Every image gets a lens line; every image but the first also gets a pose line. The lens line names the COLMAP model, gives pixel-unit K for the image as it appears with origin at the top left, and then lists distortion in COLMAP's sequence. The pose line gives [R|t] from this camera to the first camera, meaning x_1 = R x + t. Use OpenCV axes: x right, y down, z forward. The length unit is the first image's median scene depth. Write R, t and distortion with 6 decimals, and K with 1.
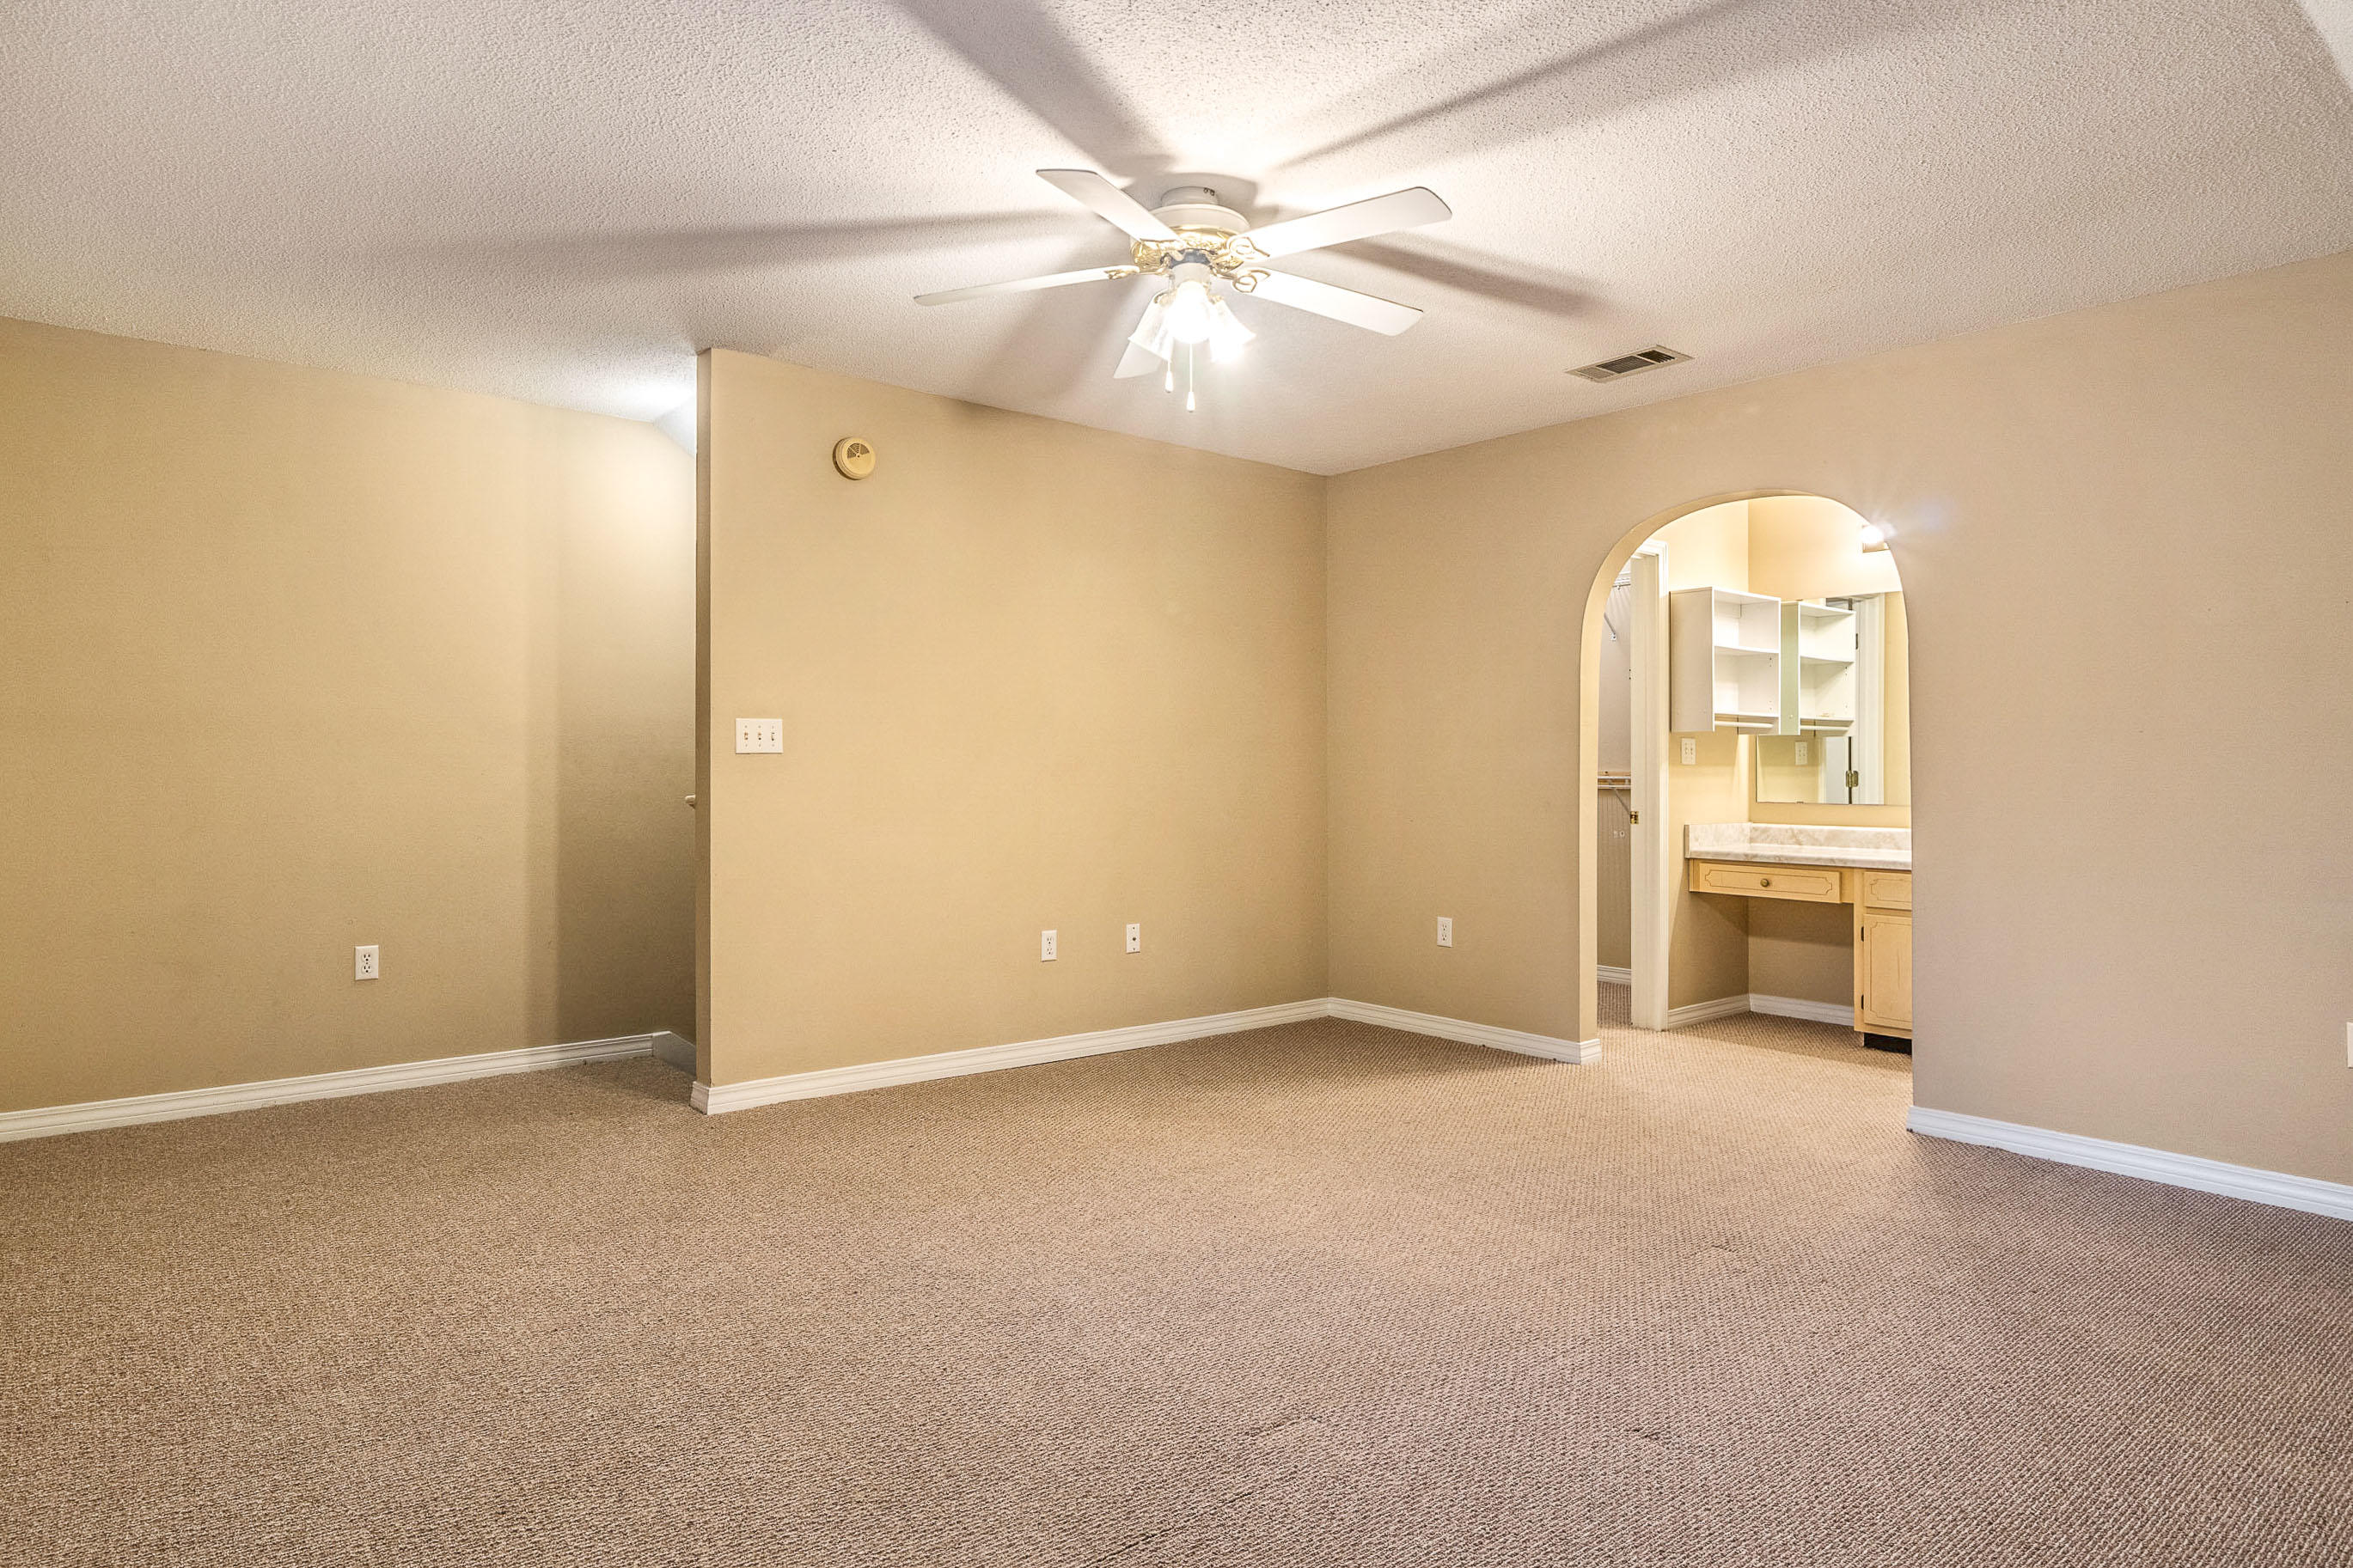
lens RADIAL K [[1329.1, 0, 1181.5], [0, 1329.1, 765.7], [0, 0, 1]] dist [-0.001498, -0.006943]
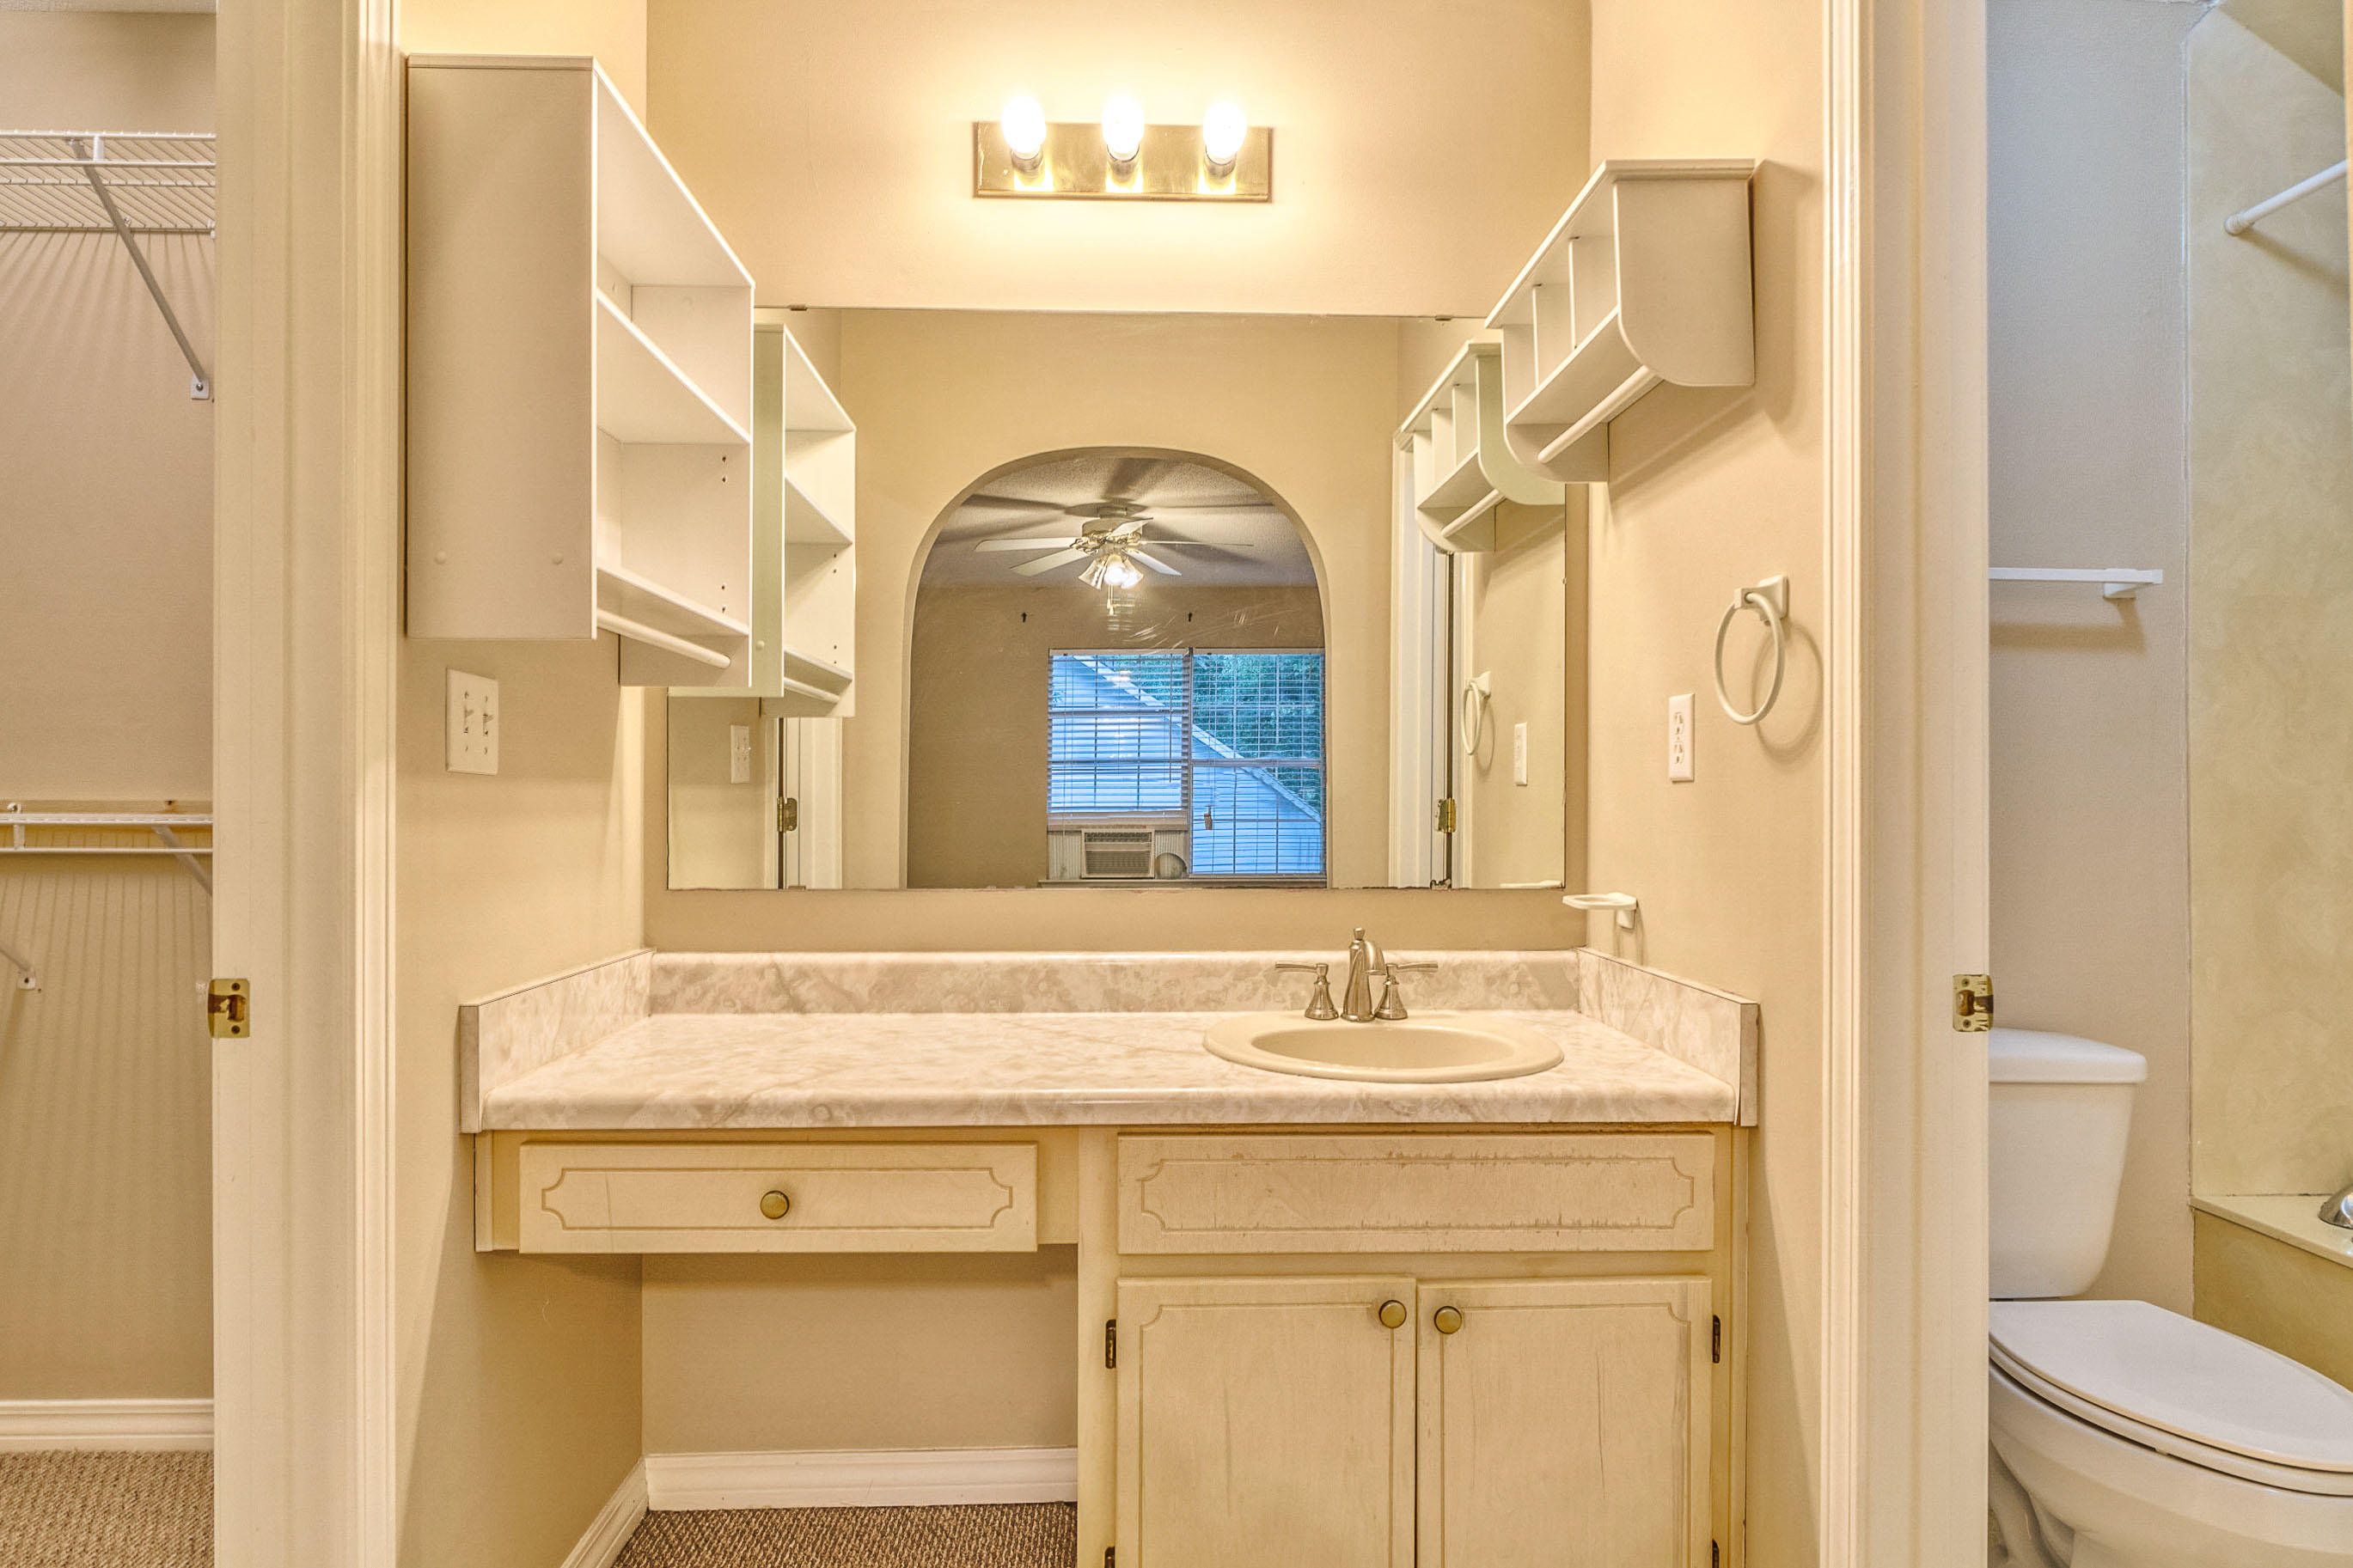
lens RADIAL K [[1329.1, 0, 1166.7], [0, 1329.1, 795.5], [0, 0, 1]] dist [-0.001498, -0.006943]
pose [[0.621492, 0.000277, 0.783420, 0.262253], [-0.003608, 0.999990, 0.002509, 0.002433], [-0.783412, -0.004386, 0.621487, 0.733324]]
